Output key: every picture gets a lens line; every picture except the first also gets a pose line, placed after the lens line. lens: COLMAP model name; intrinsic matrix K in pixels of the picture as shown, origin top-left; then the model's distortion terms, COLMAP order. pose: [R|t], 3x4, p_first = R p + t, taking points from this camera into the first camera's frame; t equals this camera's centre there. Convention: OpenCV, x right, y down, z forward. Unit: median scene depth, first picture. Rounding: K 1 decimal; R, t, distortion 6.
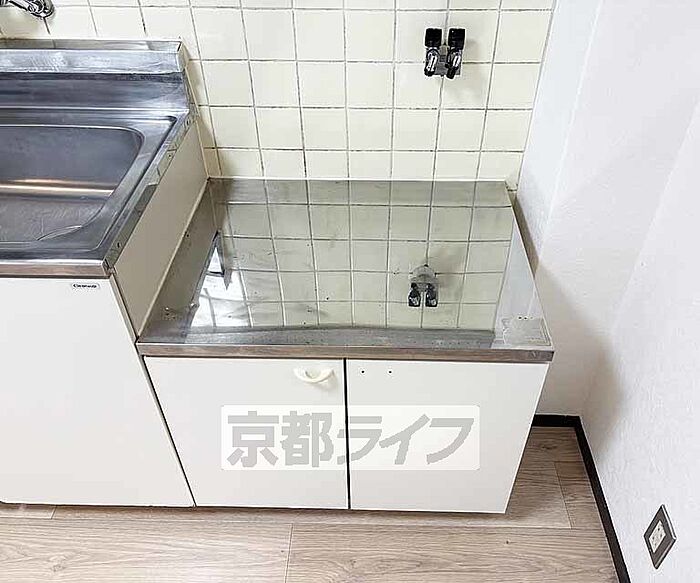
lens RADIAL K [[591.7, 0, 365.8], [0, 591.7, 292.5], [0, 0, 1]] dist [0.009568, -0.014182]
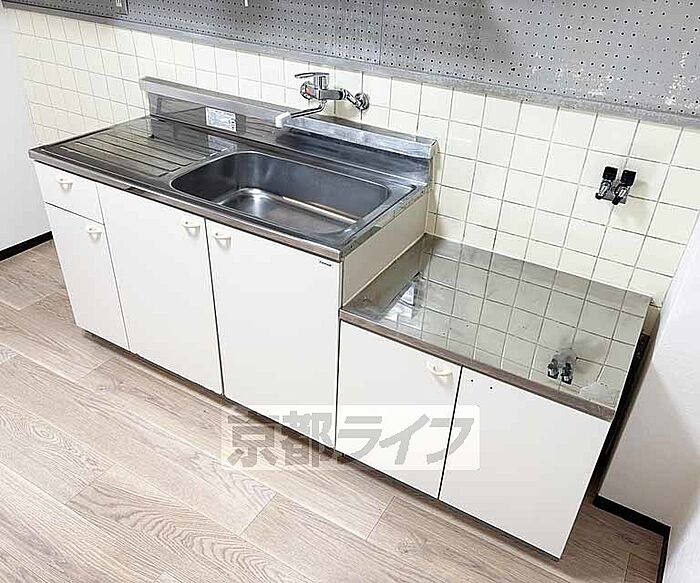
lens RADIAL K [[590.6, 0, 350.0], [0, 590.6, 291.5], [0, 0, 1]] dist [0.018944, -0.002259]
pose [[0.870152, 0.293298, -0.395994, 0.199335], [-0.350221, 0.933394, -0.078241, 0.124953], [0.346671, 0.206767, 0.914914, -0.359691]]
